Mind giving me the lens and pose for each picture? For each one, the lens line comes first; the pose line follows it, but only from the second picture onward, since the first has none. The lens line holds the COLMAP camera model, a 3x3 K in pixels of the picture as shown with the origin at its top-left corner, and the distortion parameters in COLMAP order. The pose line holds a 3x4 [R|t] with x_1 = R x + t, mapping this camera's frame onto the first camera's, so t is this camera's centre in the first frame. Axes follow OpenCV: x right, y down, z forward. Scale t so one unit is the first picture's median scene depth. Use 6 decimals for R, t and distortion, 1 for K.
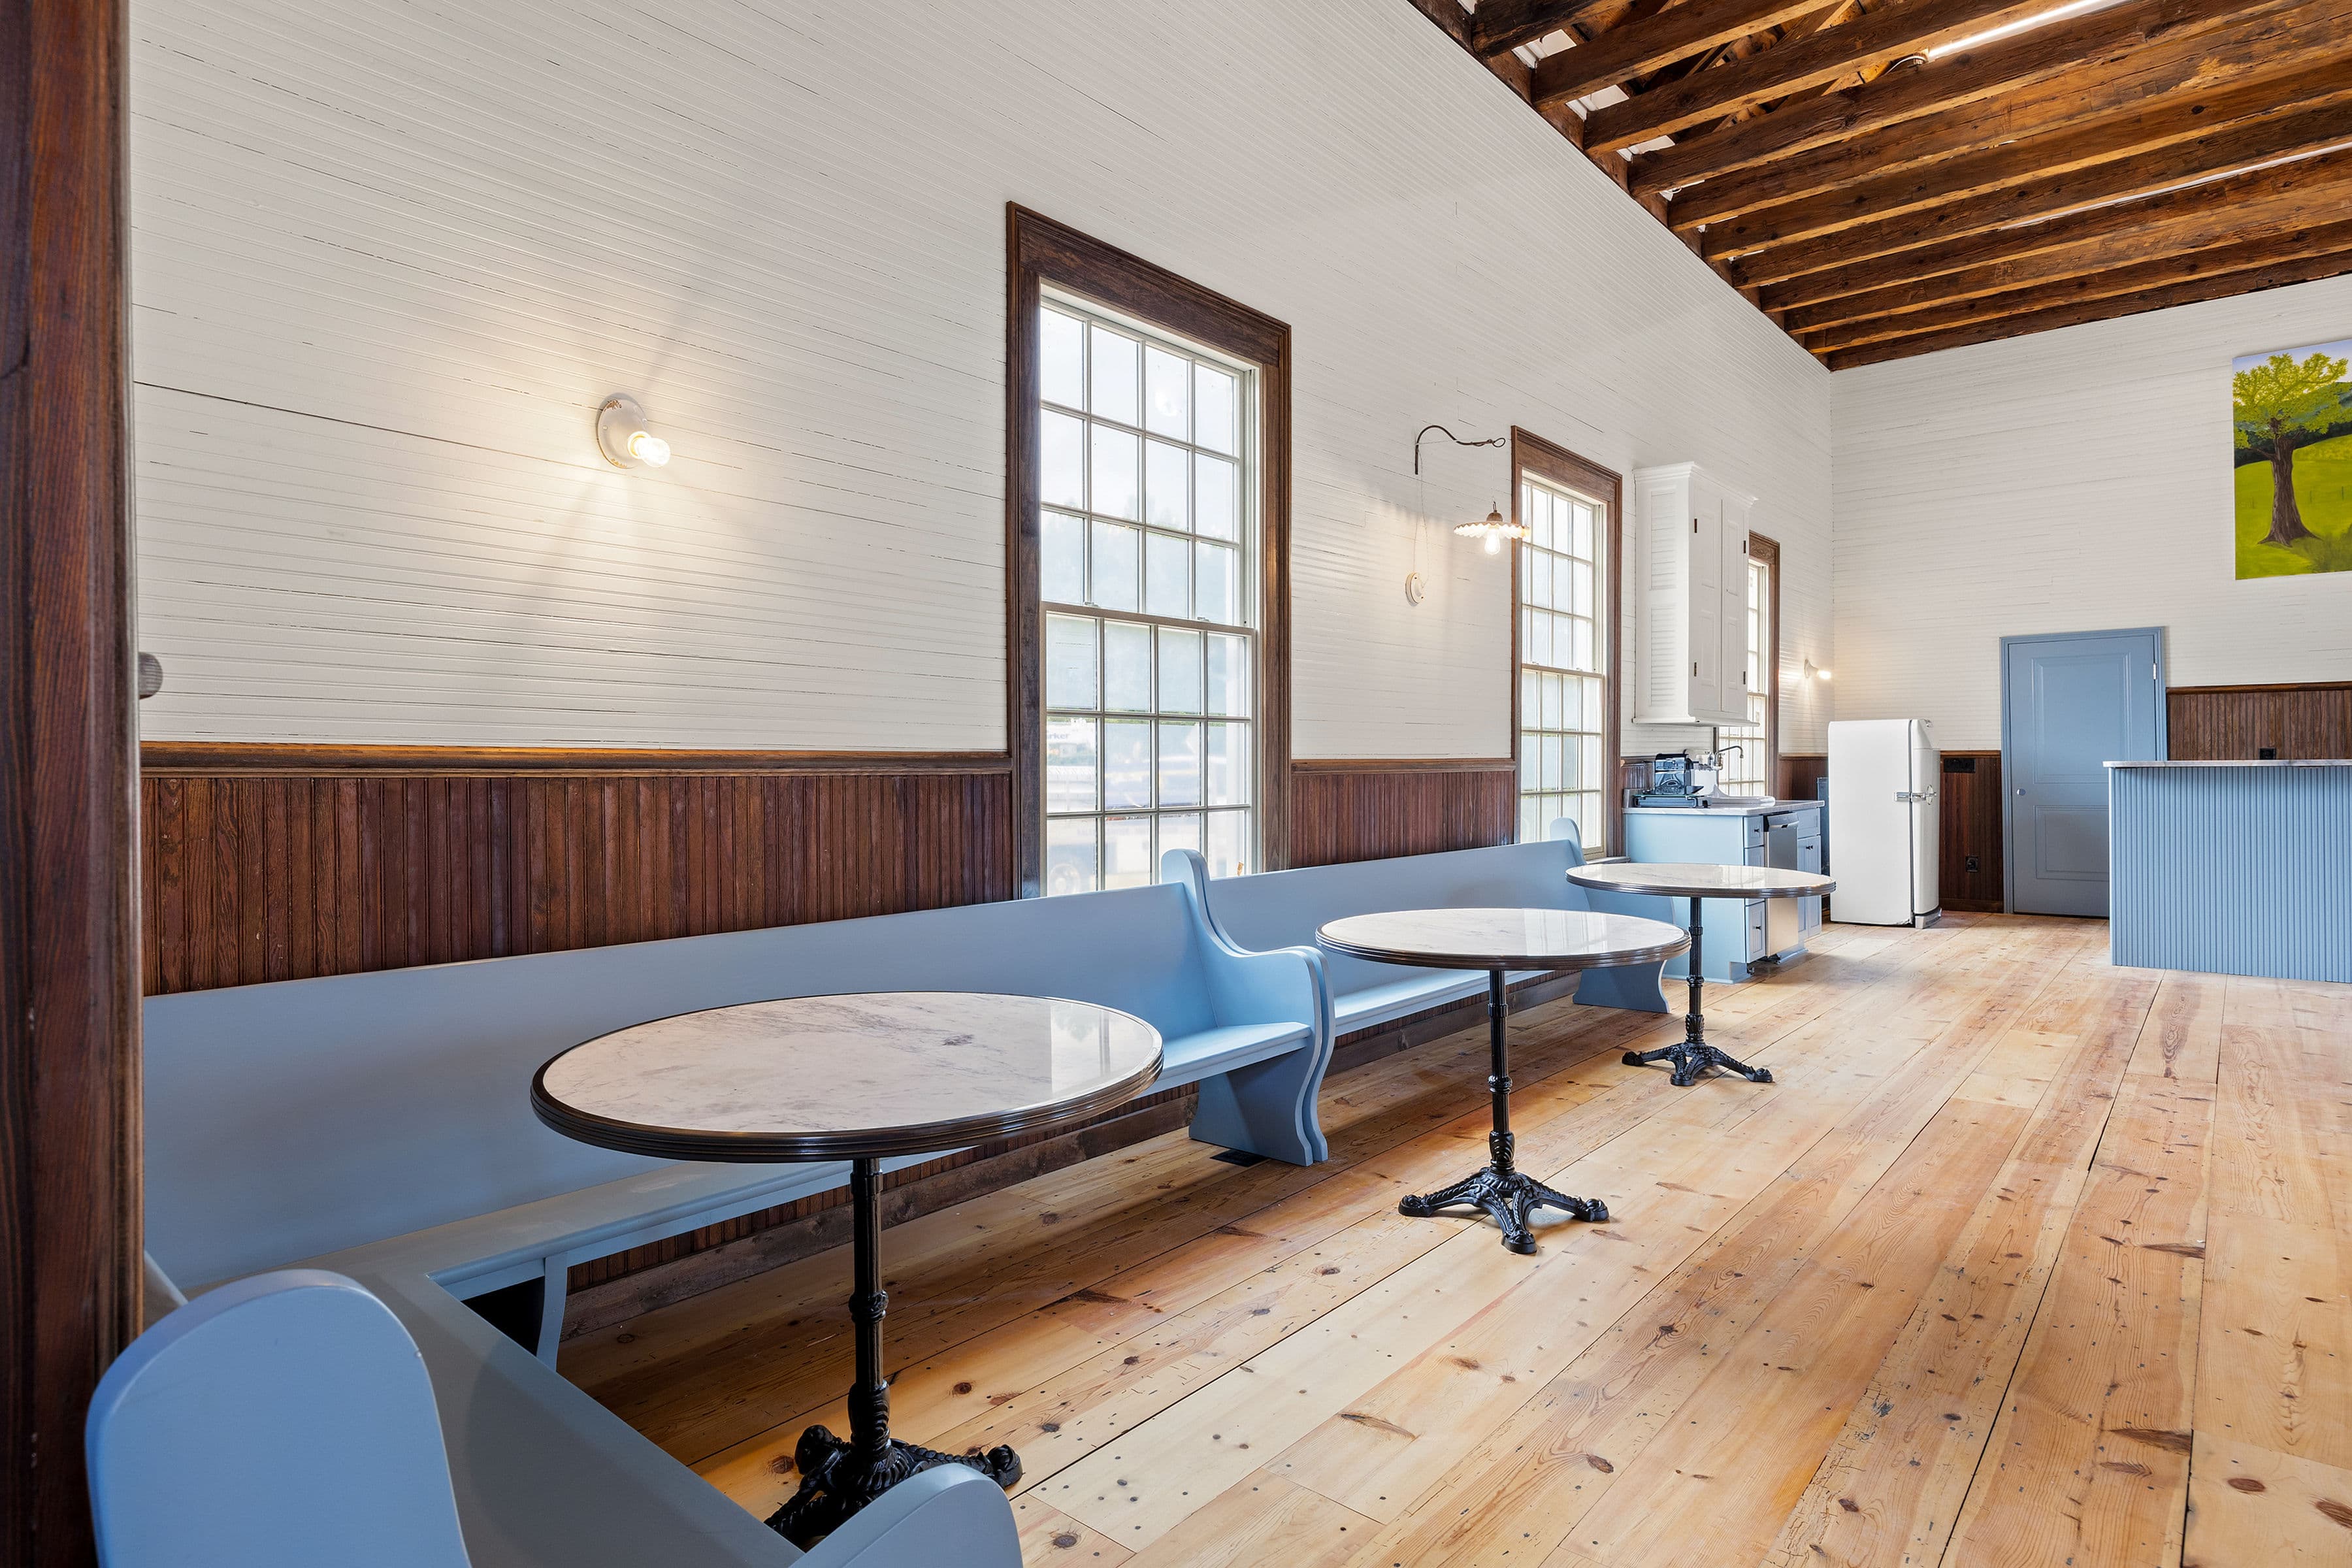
lens RADIAL K [[1261.3, 0, 1143.1], [0, 1261.3, 762.3], [0, 0, 1]] dist [-0.006857, 0.000251]
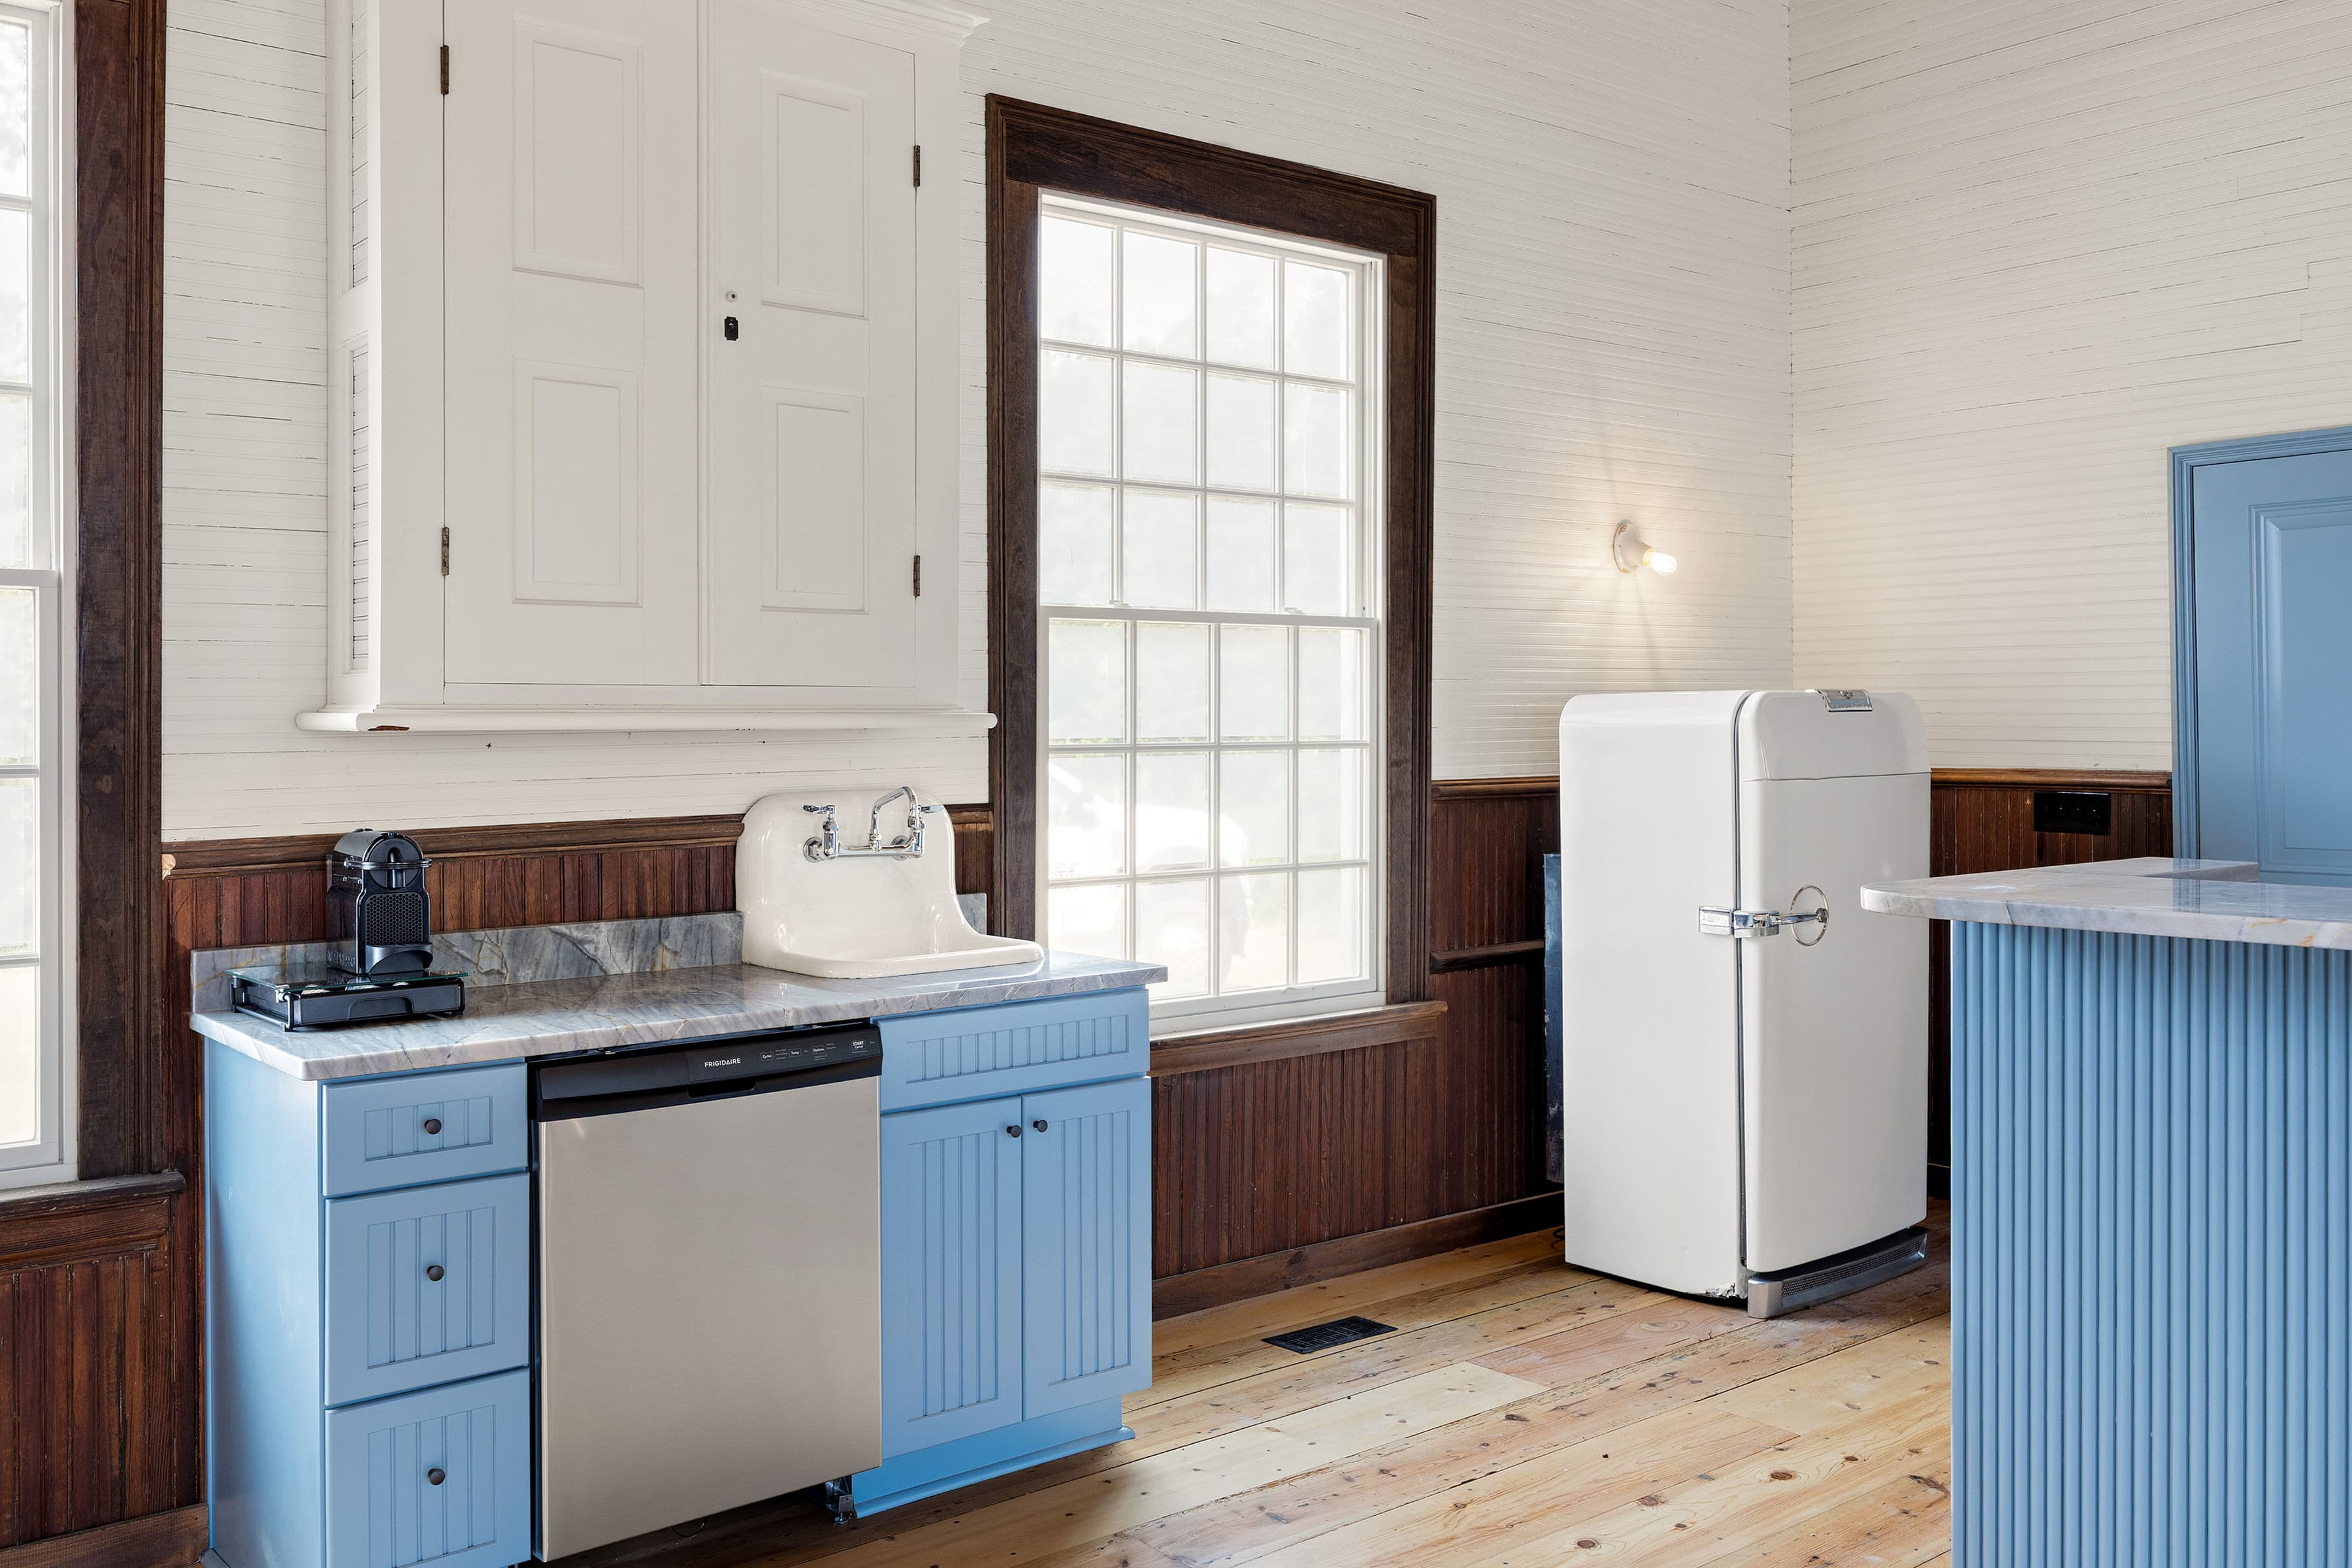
lens RADIAL K [[1950.1, 0, 1120.4], [0, 1950.1, 727.7], [0, 0, 1]] dist [-0.005491, -0.007906]
pose [[0.982700, 0.000276, -0.185202, 0.981723], [0.000769, 0.999984, 0.005571, -0.049511], [0.185201, -0.005617, 0.982685, 0.825582]]
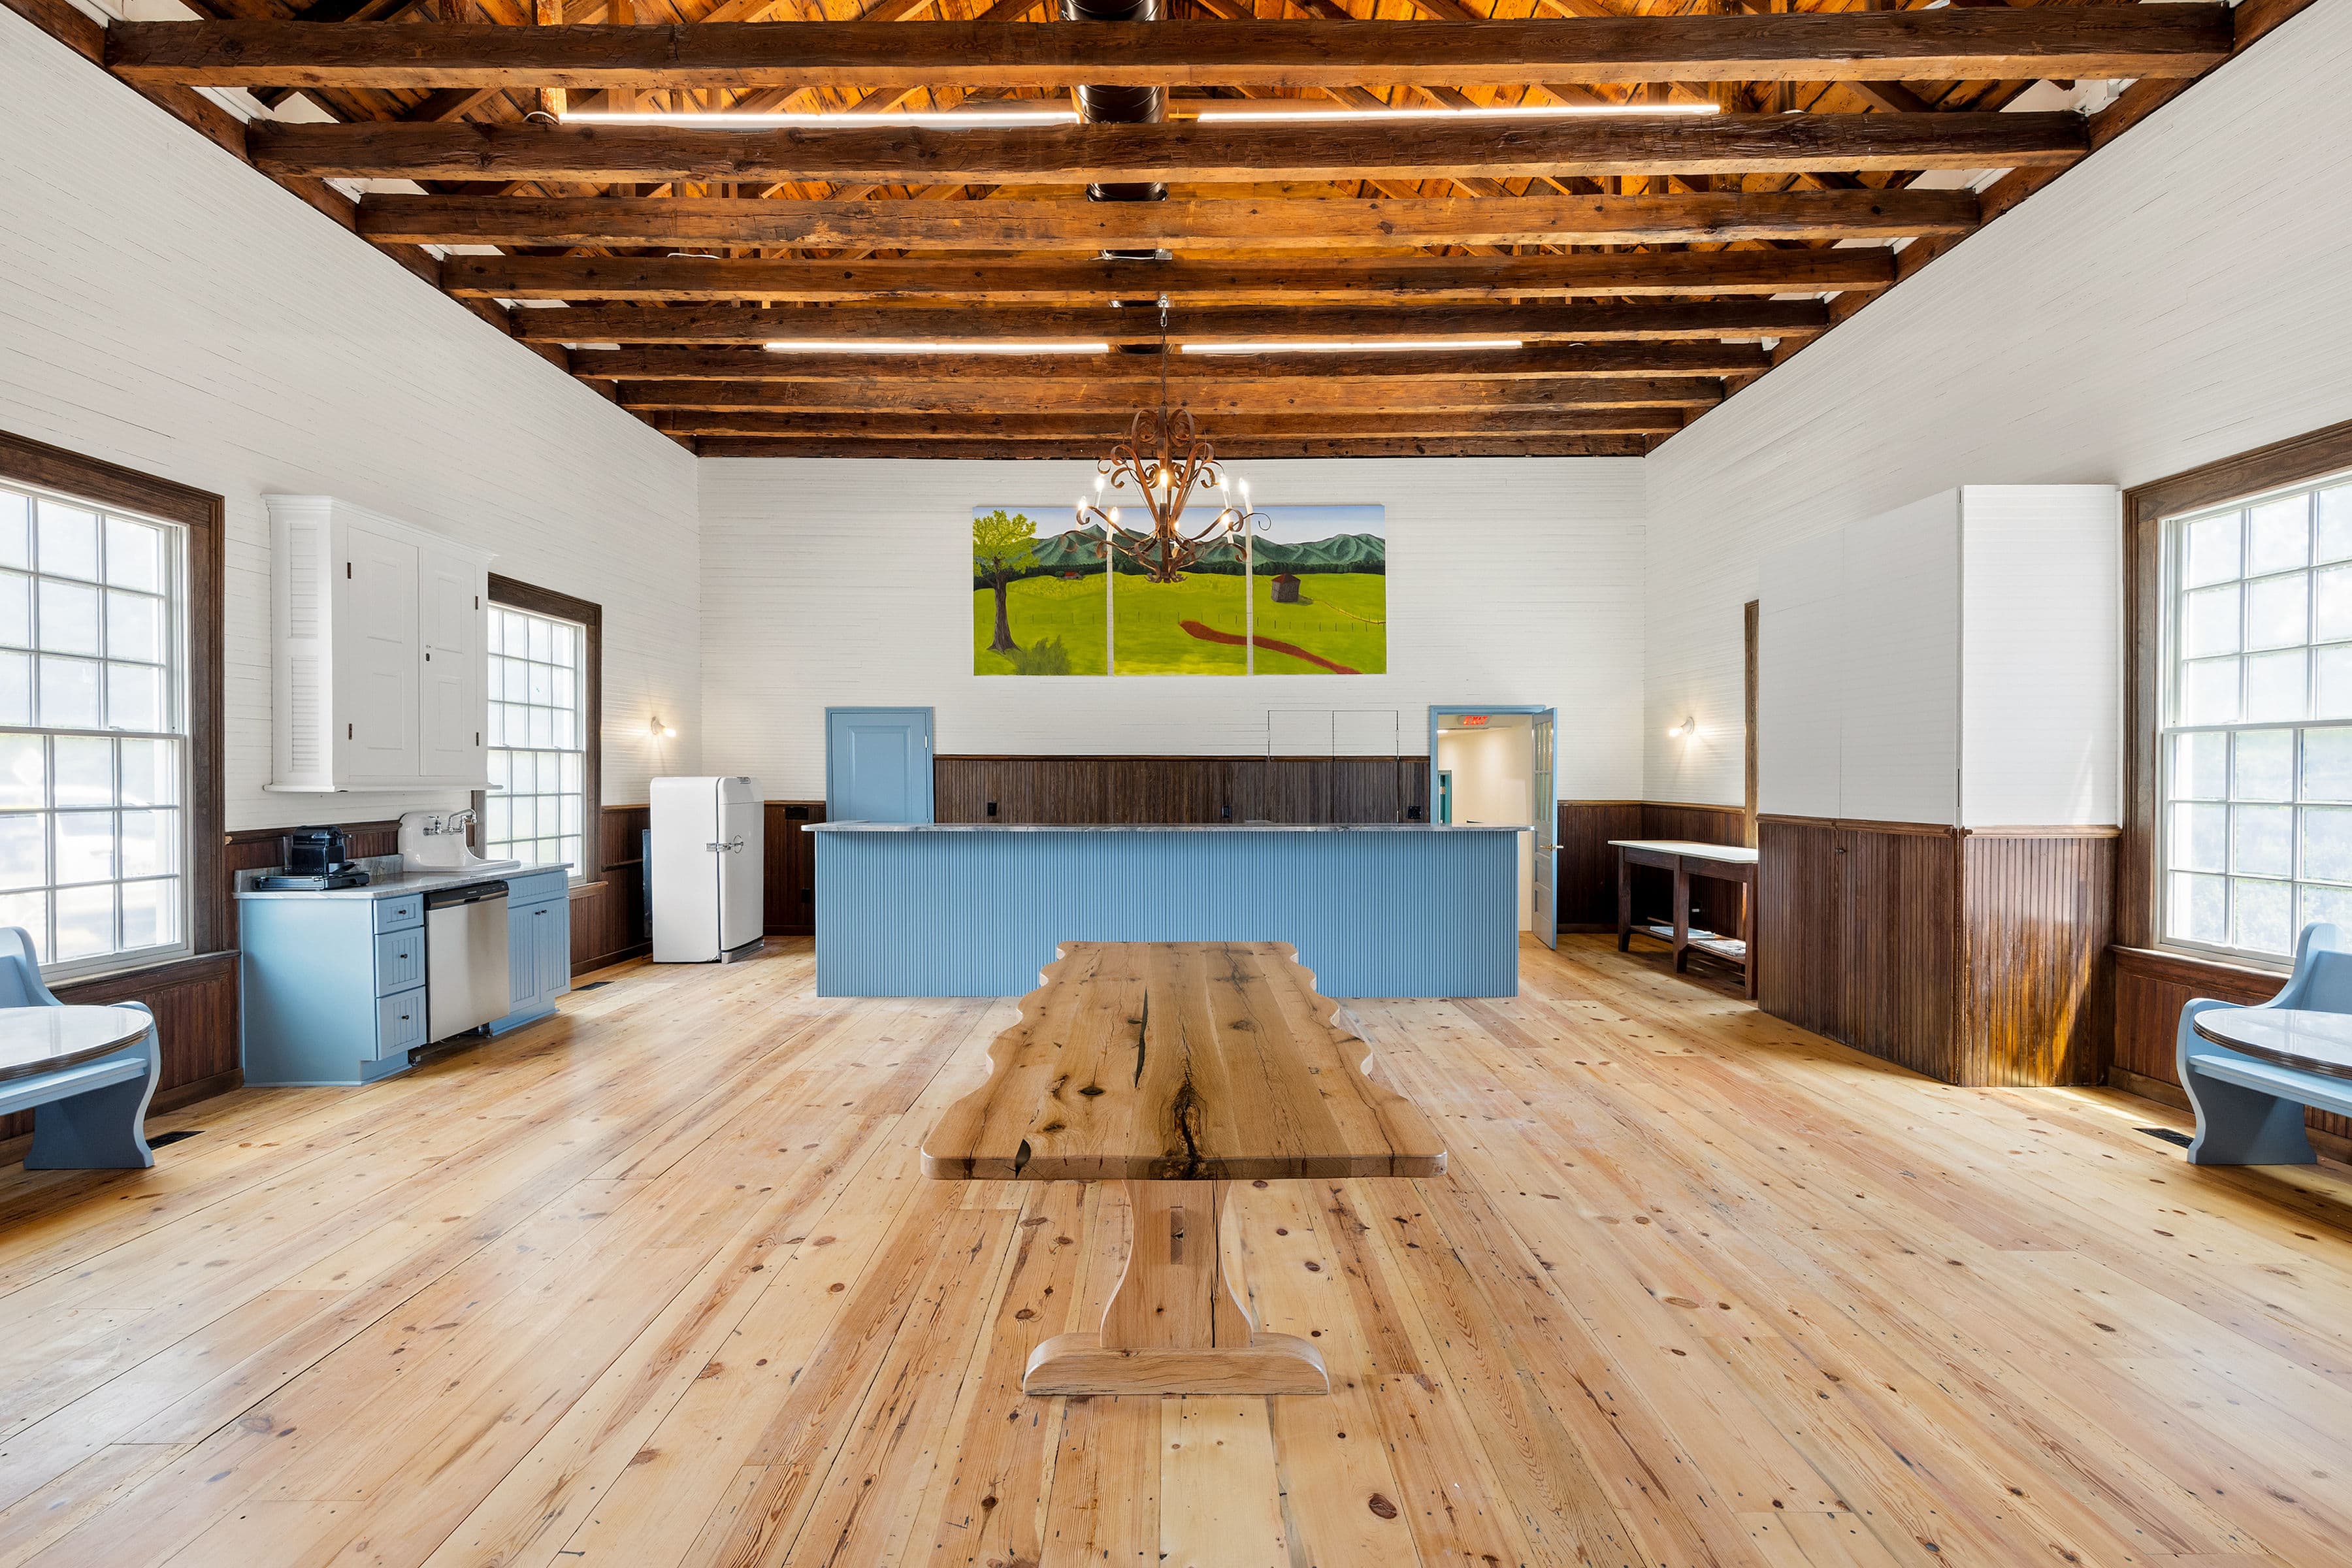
lens RADIAL K [[1008.2, 0, 1187.1], [0, 1008.2, 805.0], [0, 0, 1]] dist [0.001421, -0.000054]
pose [[0.741827, -0.008349, 0.670540, 0.574067], [-0.011762, 0.999607, 0.025458, -0.067818], [-0.670489, -0.026773, 0.741437, 0.094510]]
